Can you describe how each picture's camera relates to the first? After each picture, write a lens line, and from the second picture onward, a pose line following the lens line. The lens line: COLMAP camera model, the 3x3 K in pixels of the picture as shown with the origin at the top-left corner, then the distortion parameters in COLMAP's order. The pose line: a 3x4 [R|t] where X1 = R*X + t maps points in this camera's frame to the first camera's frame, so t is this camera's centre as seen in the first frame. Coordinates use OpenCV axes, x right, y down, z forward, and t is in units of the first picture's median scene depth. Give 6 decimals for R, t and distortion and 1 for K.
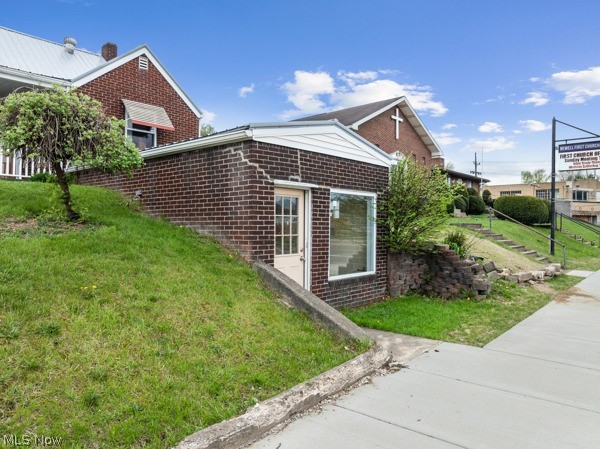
lens RADIAL K [[421.2, 0, 300.0], [0, 421.2, 224.5], [0, 0, 1]] dist [-0.023917, 0.001246]
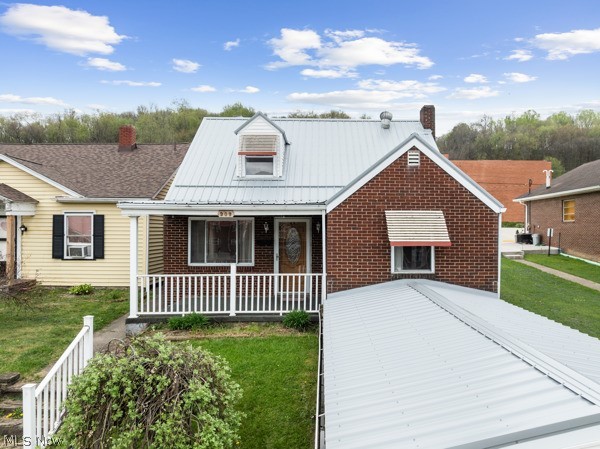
lens RADIAL K [[437.7, 0, 340.3], [0, 437.7, 226.7], [0, 0, 1]] dist [-0.047651, -0.002329]
pose [[0.691962, -0.006186, -0.721908, 0.181343], [-0.000476, 0.999959, -0.009025, -0.398130], [0.721934, 0.006588, 0.691930, 0.543128]]
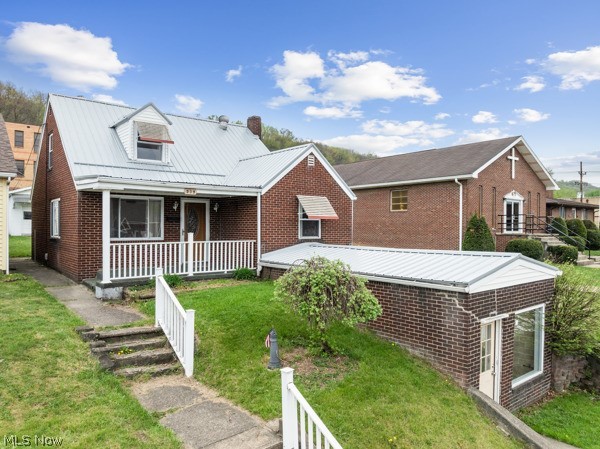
lens RADIAL K [[439.2, 0, 319.7], [0, 439.2, 224.8], [0, 0, 1]] dist [-0.034767, -0.000657]
pose [[0.990799, -0.001631, -0.135334, -0.299870], [0.000318, 0.999953, -0.009726, -0.314013], [0.135343, 0.009594, 0.990752, -0.287859]]
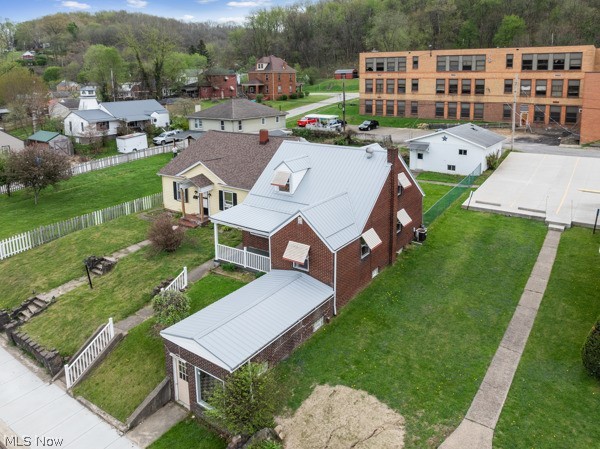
lens RADIAL K [[443.9, 0, 321.1], [0, 443.9, 153.7], [0, 0, 1]] dist [-0.029384, 0.002399]
pose [[0.130127, 0.163278, -0.977961, 2.147191], [0.002695, 0.986286, 0.165026, -1.503373], [0.991494, -0.024110, 0.127902, 1.363157]]
